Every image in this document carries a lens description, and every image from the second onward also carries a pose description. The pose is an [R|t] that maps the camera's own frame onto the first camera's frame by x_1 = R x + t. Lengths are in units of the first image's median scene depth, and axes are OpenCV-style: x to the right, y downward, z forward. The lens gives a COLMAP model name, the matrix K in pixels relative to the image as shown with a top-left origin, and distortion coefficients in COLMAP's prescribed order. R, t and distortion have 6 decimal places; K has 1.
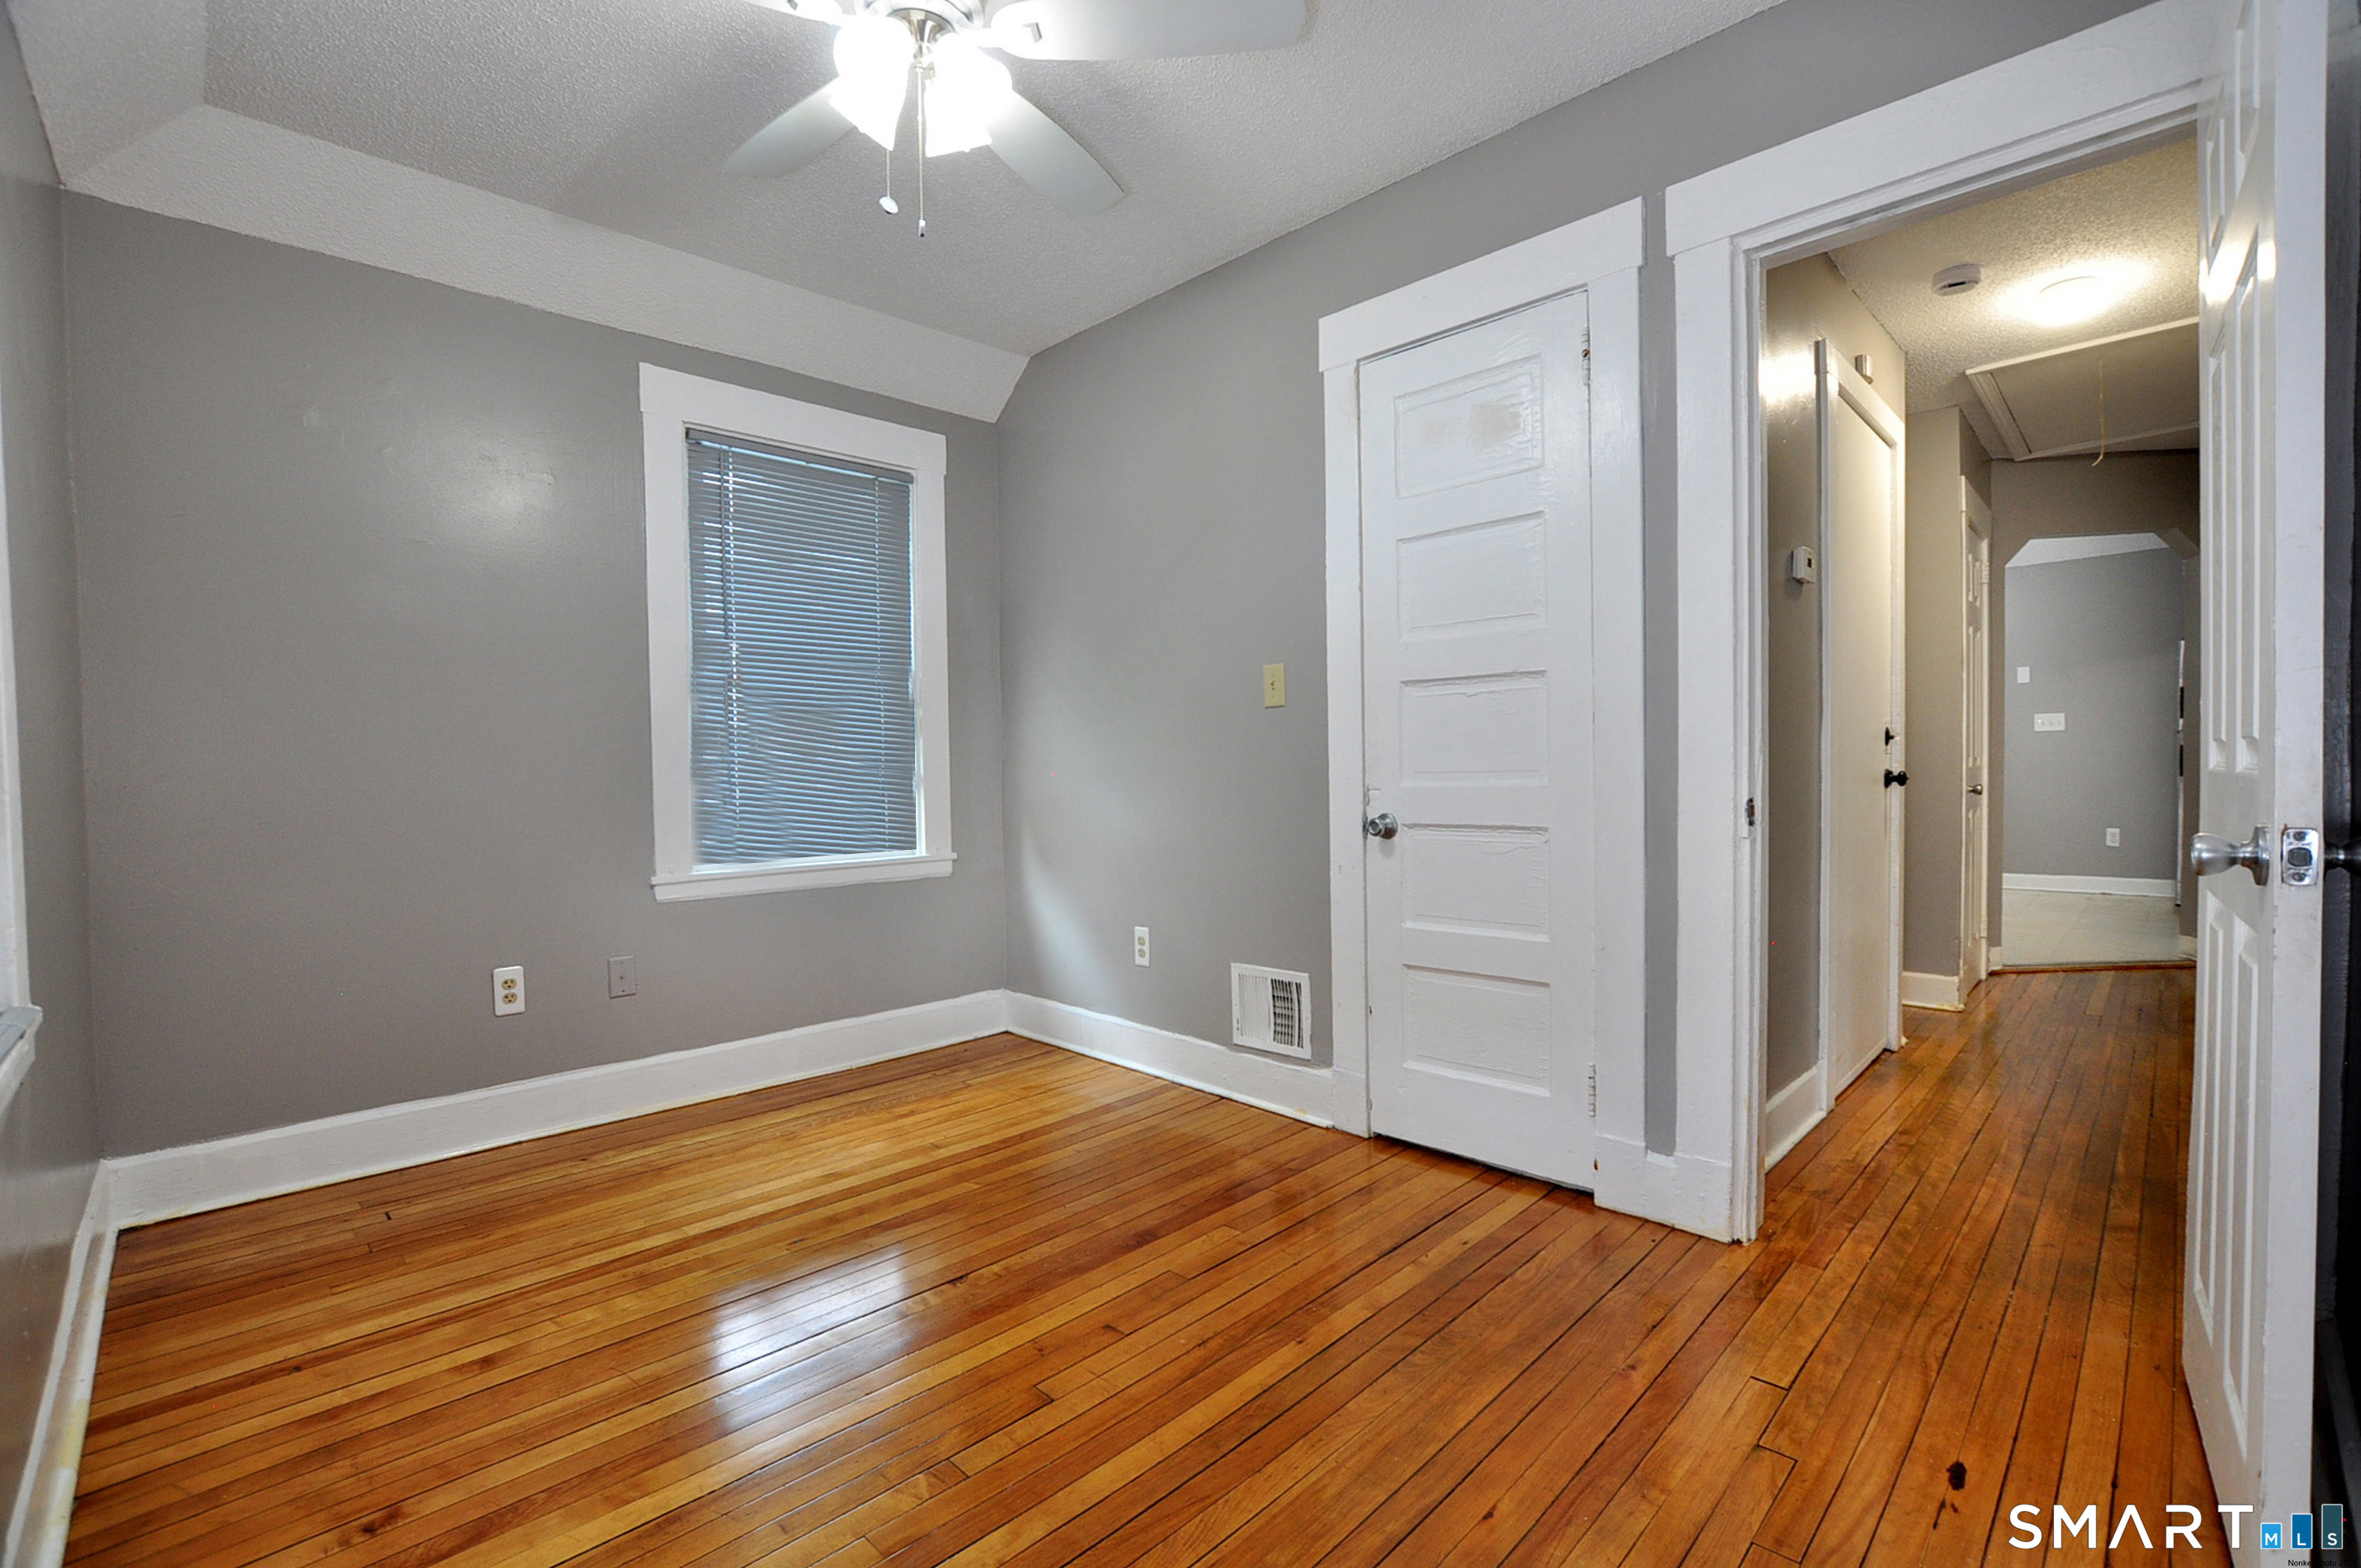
lens RADIAL K [[1040.0, 0, 1188.7], [0, 1040.0, 804.4], [0, 0, 1]] dist [-0.034695, 0.003842]
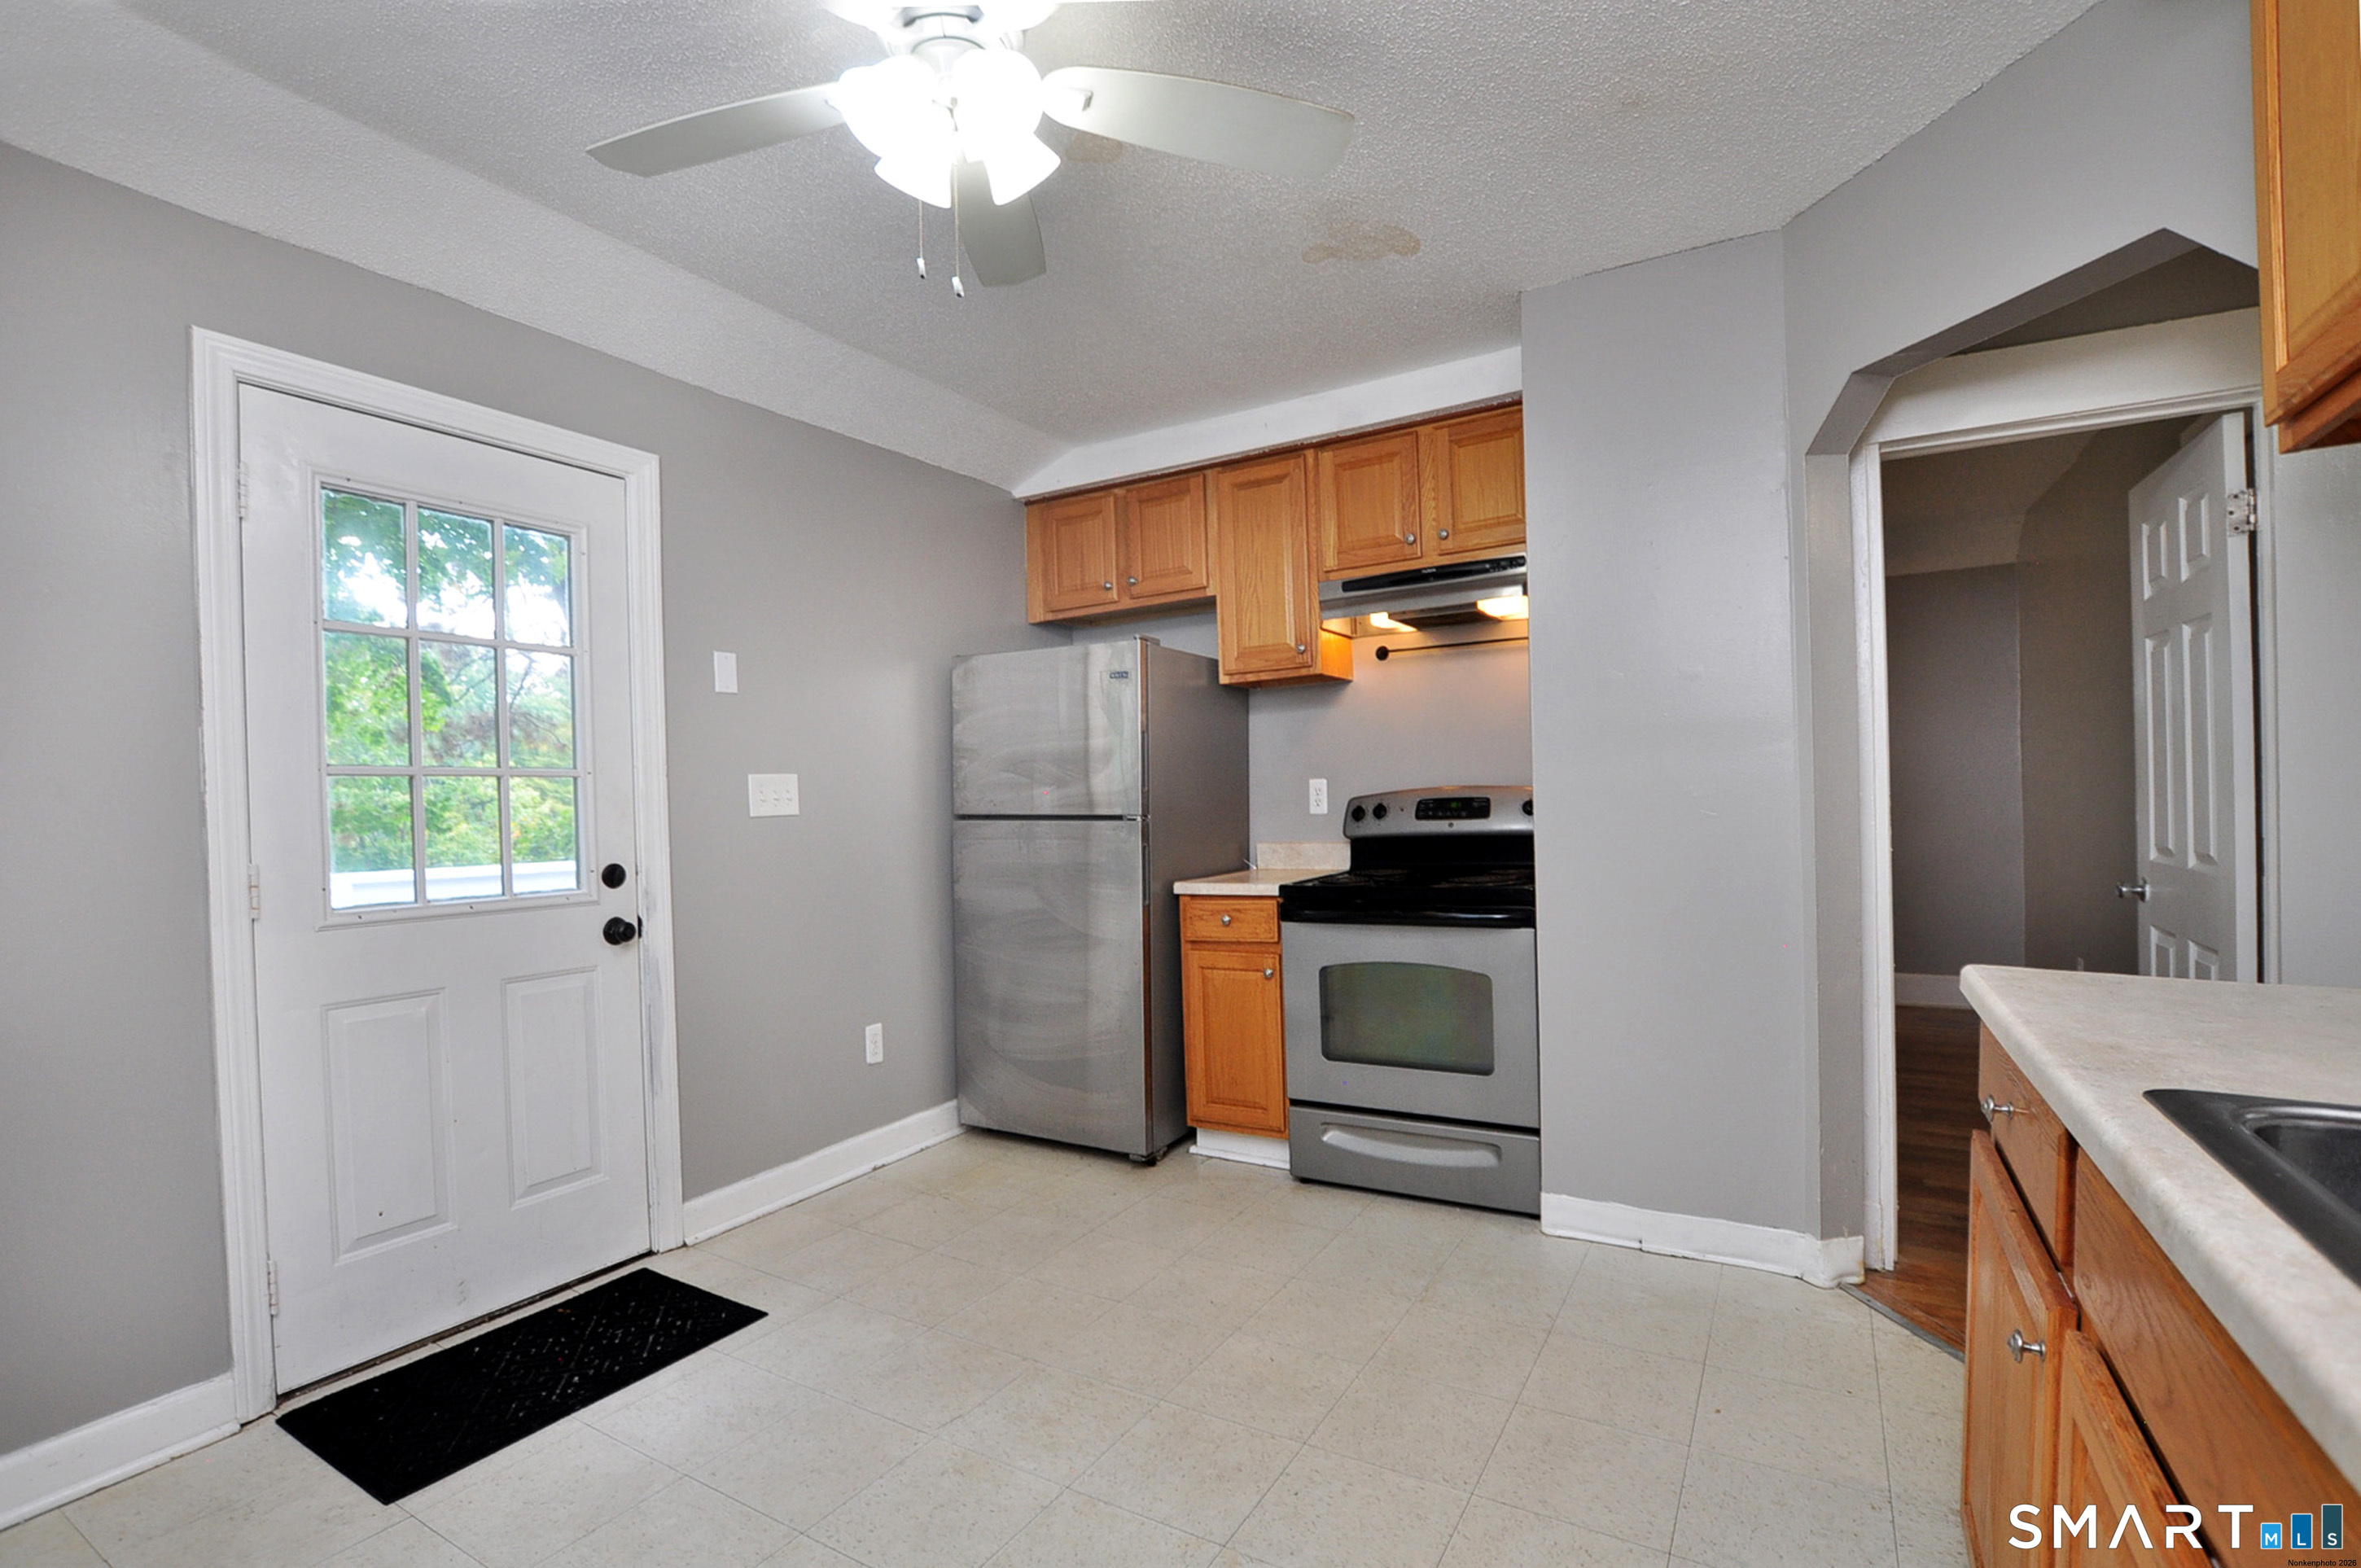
lens RADIAL K [[1040.0, 0, 1168.8], [0, 1040.0, 816.7], [0, 0, 1]] dist [-0.034695, 0.003842]
pose [[-0.248255, 0.014890, 0.968580, 0.616032], [0.067927, 0.997688, 0.002072, -0.095980], [-0.966310, 0.066307, -0.248693, 1.467144]]
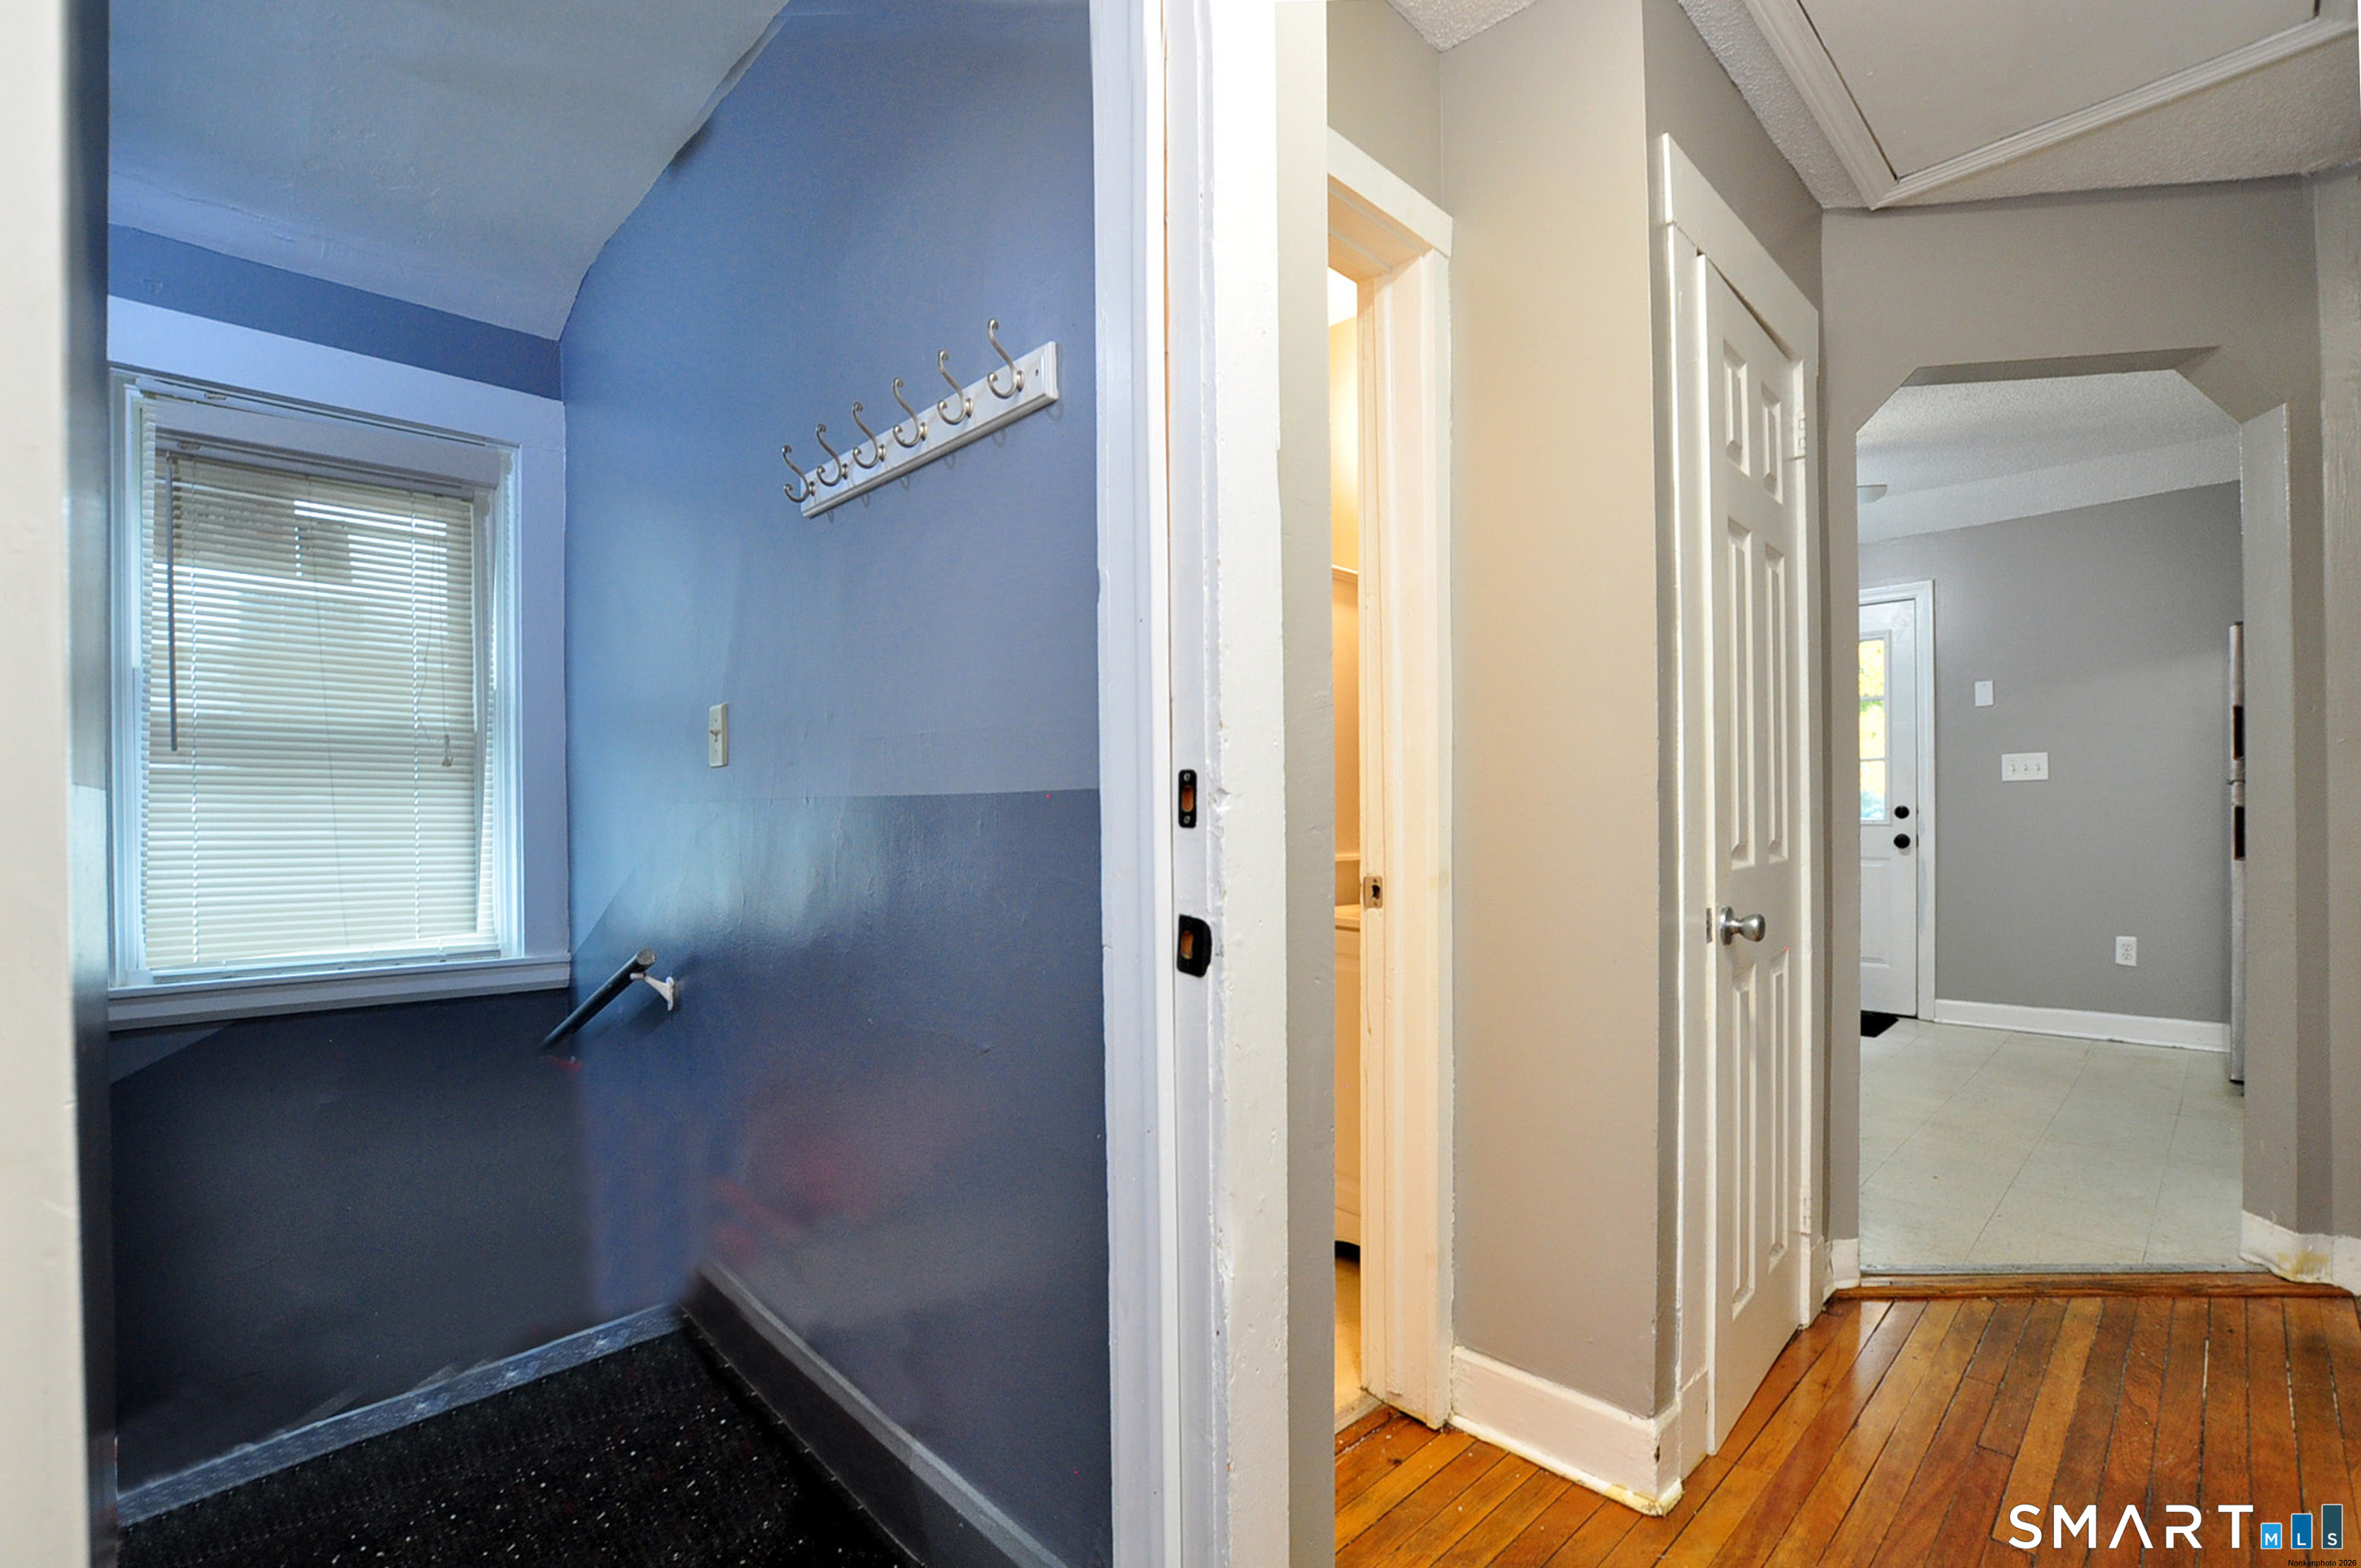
lens RADIAL K [[1040.0, 0, 1187.6], [0, 1040.0, 820.7], [0, 0, 1]] dist [-0.034695, 0.003842]
pose [[0.999710, 0.007115, -0.023011, 0.514390], [-0.007745, 0.999595, -0.027380, -0.039412], [0.022807, 0.027550, 0.999360, 0.534073]]
